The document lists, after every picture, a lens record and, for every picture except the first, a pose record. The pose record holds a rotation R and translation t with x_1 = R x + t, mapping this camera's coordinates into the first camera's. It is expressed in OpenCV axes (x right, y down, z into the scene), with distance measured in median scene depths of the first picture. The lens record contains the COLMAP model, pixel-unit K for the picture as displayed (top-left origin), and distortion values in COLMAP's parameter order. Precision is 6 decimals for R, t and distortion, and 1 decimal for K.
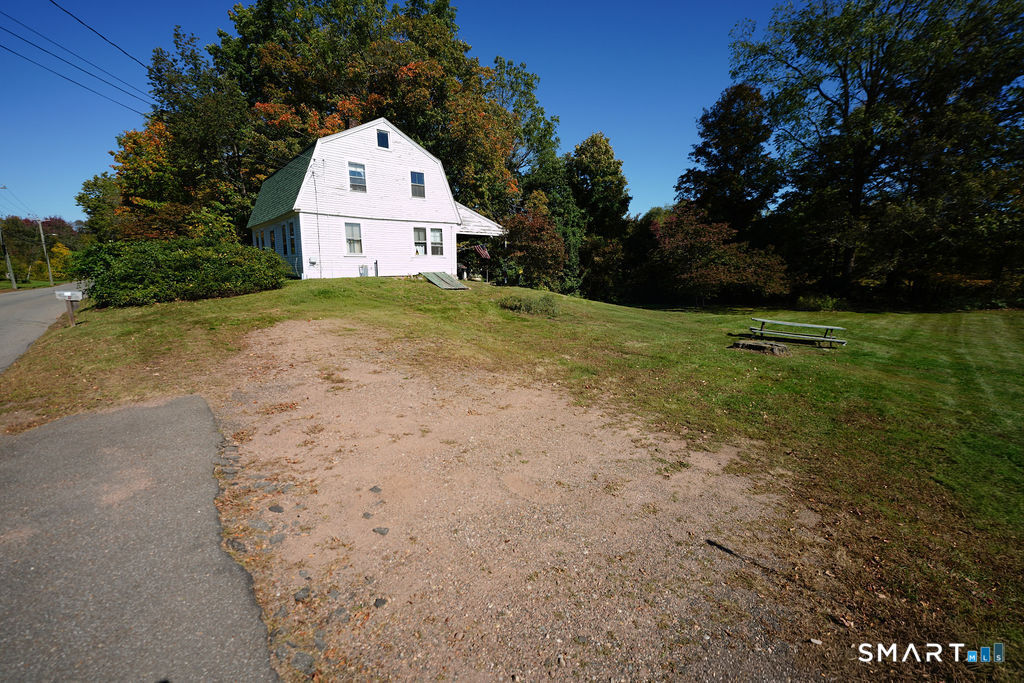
lens RADIAL K [[410.0, 0, 506.9], [0, 410.0, 348.3], [0, 0, 1]] dist [0.002403, -0.000341]
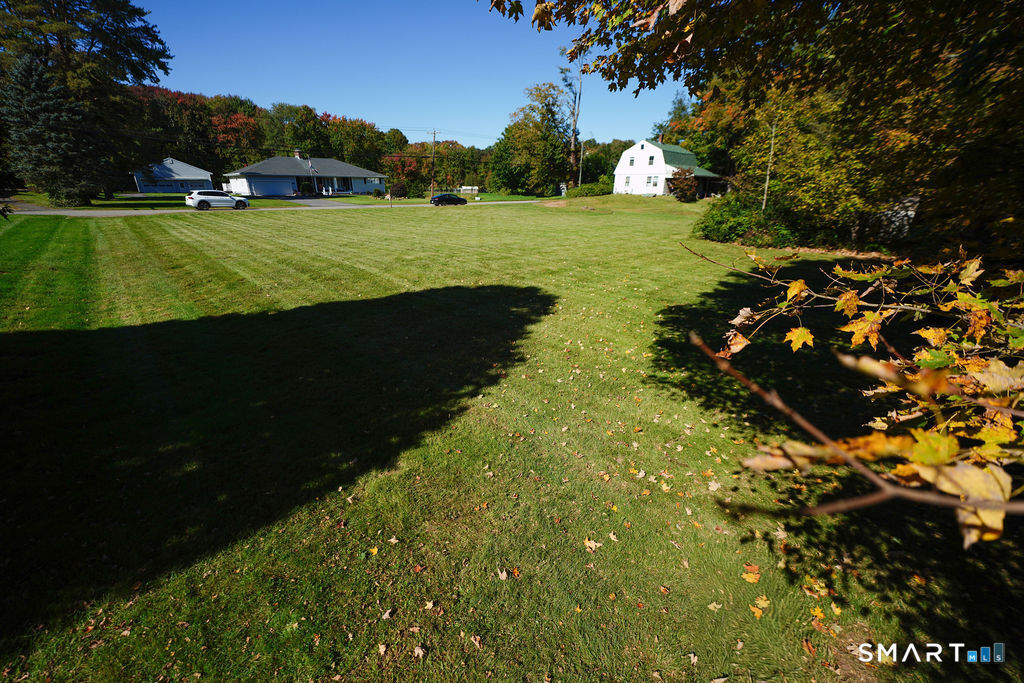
lens RADIAL K [[411.3, 0, 501.4], [0, 411.3, 346.3], [0, 0, 1]] dist [0.001134, -0.000178]
pose [[0.058972, 0.363958, -0.929547, 3.004597], [-0.210671, 0.914733, 0.344792, 0.011855], [0.975777, 0.175496, 0.130619, -0.158482]]
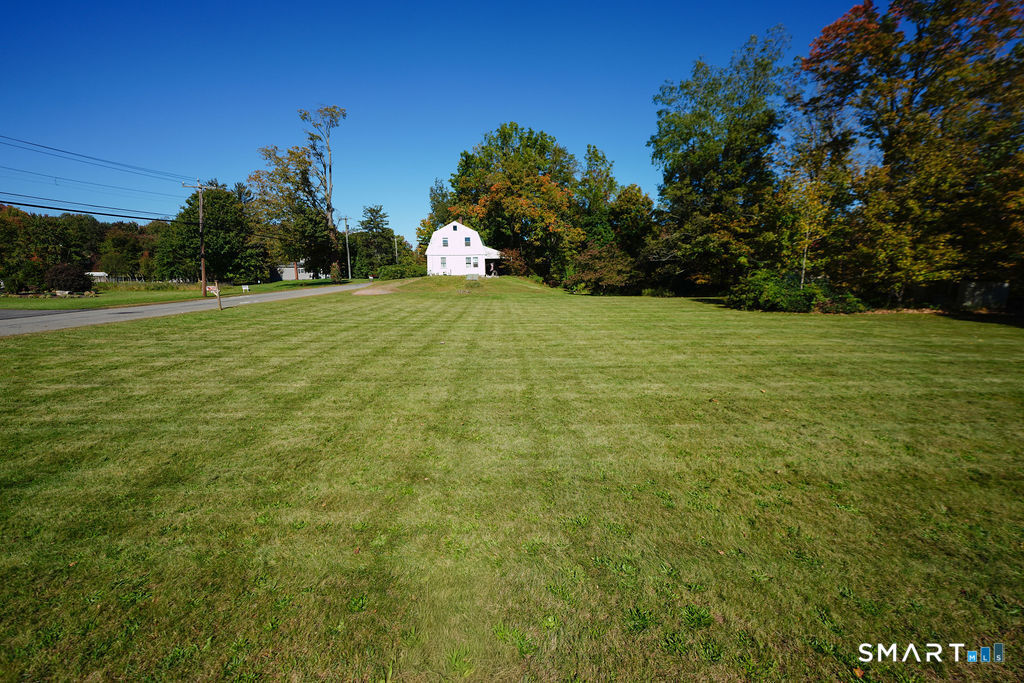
lens RADIAL K [[427.8, 0, 512.0], [0, 427.8, 341.5], [0, 0, 1]] dist [0.007826, -0.000095]
pose [[0.763989, 0.104775, -0.636665, 2.012085], [-0.123495, 0.992230, 0.015098, 0.189893], [0.633300, 0.067091, 0.770993, -1.020860]]
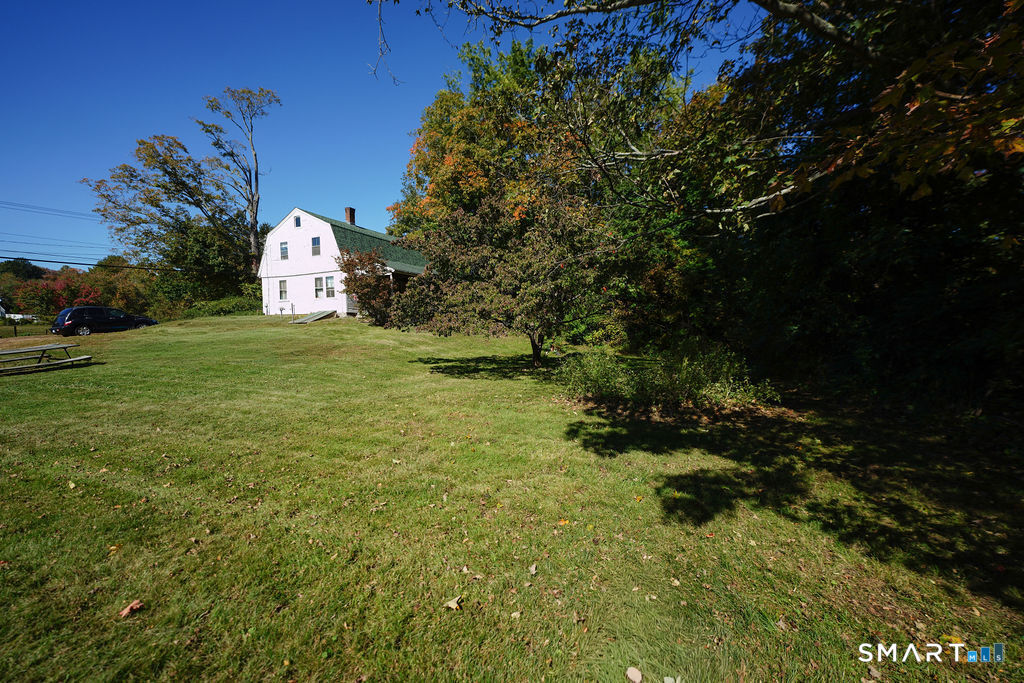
lens RADIAL K [[410.0, 0, 506.9], [0, 410.0, 348.3], [0, 0, 1]] dist [0.002403, -0.000341]
pose [[0.448388, 0.046268, -0.892641, 1.359231], [-0.164529, 0.985868, -0.031545, -0.140850], [0.878566, 0.161010, 0.449663, 1.069458]]
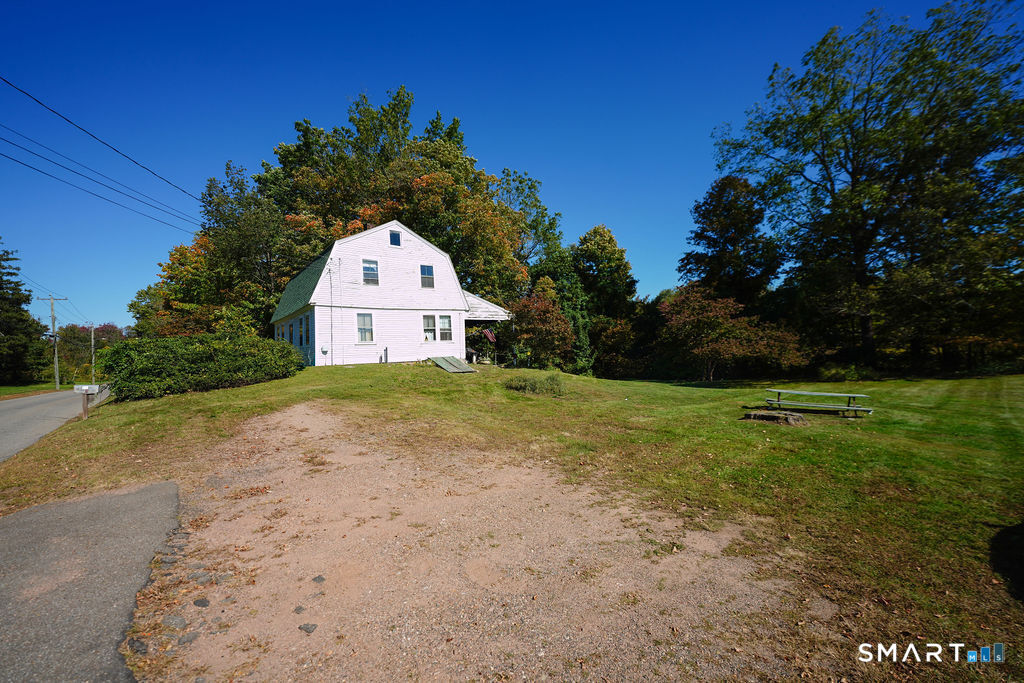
lens RADIAL K [[411.1, 0, 504.4], [0, 411.1, 347.5], [0, 0, 1]] dist [0.001129, -0.000148]
pose [[0.997999, -0.040447, -0.048594, 0.028655], [0.029495, 0.977684, -0.208002, 0.009499], [0.055923, 0.206152, 0.976921, 0.008225]]
